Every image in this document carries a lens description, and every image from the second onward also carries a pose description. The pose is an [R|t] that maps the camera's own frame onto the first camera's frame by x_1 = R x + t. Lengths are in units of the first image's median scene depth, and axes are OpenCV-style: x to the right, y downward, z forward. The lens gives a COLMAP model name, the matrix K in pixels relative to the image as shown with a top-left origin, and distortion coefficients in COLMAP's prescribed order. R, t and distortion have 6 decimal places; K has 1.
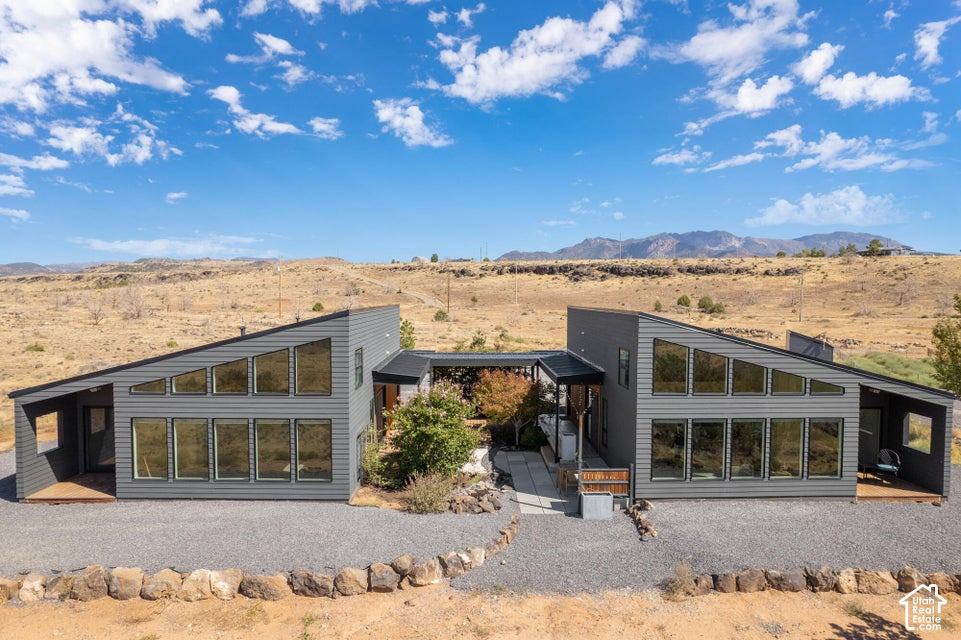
lens RADIAL K [[615.3, 0, 480.5], [0, 615.3, 320.0], [0, 0, 1]] dist [-0.079604, 0.077611]
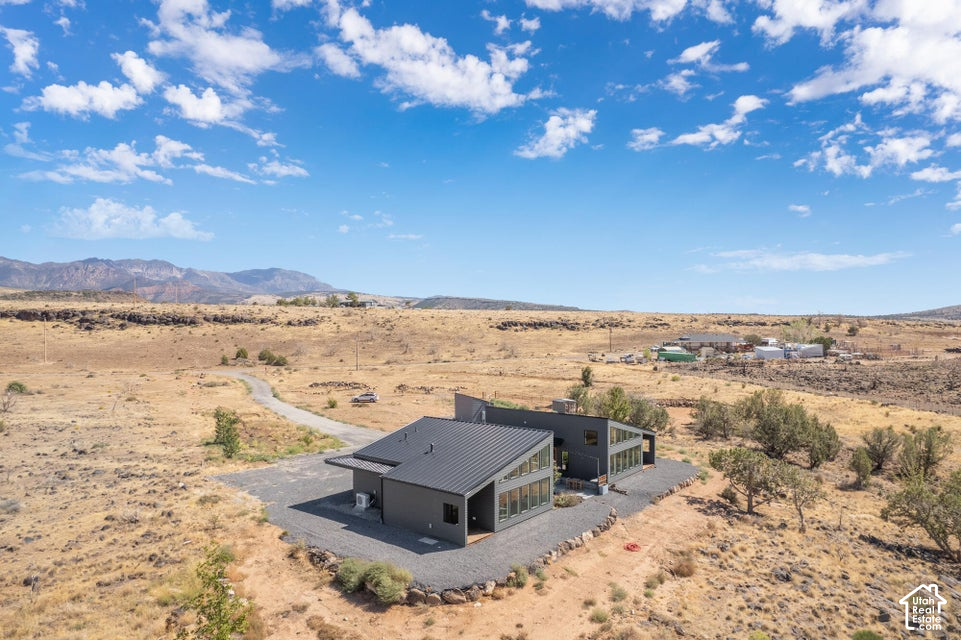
lens RADIAL K [[615.3, 0, 480.5], [0, 615.3, 320.0], [0, 0, 1]] dist [-0.079604, 0.077611]
pose [[0.650706, 0.001224, 0.759329, -1.505026], [0.038100, 0.998686, -0.034259, -0.257288], [-0.758374, 0.051223, 0.649804, -0.275521]]
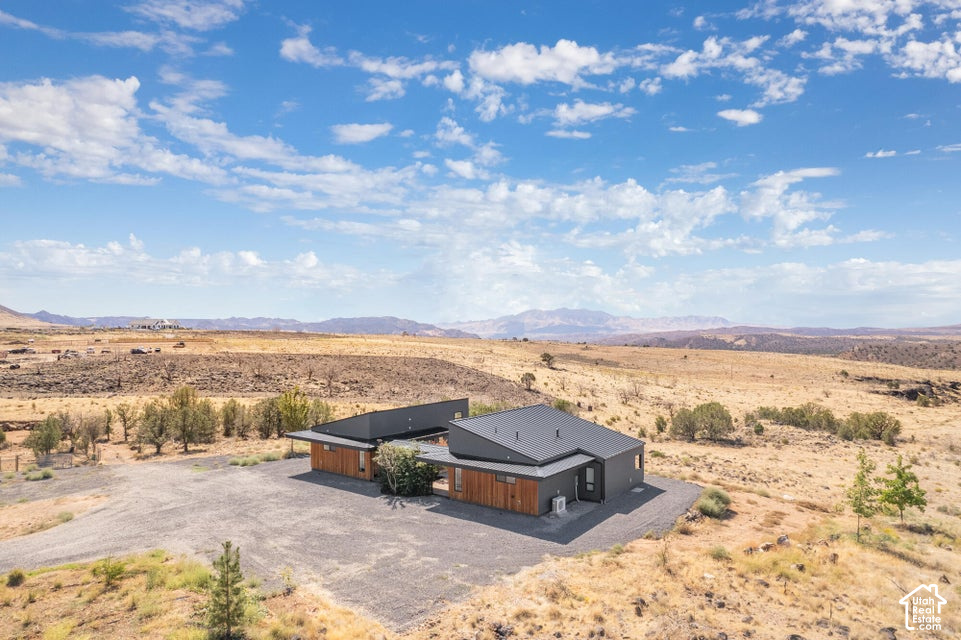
lens RADIAL K [[590.1, 0, 480.5], [0, 590.1, 320.0], [0, 0, 1]] dist [-0.003091, 0.000305]
pose [[-0.785181, -0.005296, 0.619244, -1.221880], [0.016234, 0.999444, 0.029132, -0.342627], [-0.619054, 0.032927, -0.784658, 2.348324]]
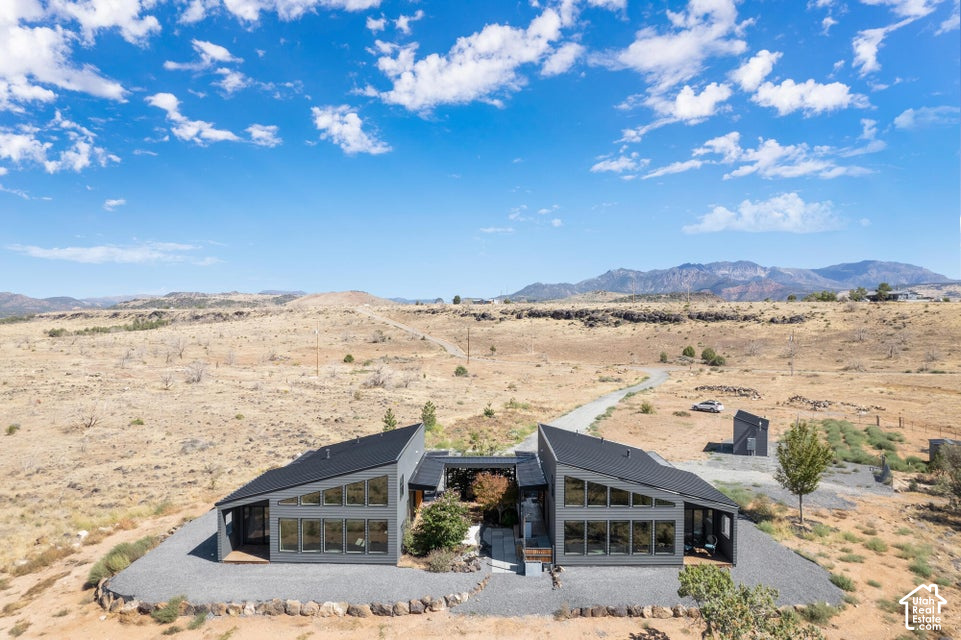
lens RADIAL K [[615.3, 0, 480.5], [0, 615.3, 320.0], [0, 0, 1]] dist [-0.079604, 0.077611]
pose [[0.999280, -0.003962, -0.037733, 0.068284], [0.002017, 0.998673, -0.051464, -0.219727], [0.037887, 0.051351, 0.997962, -0.545681]]
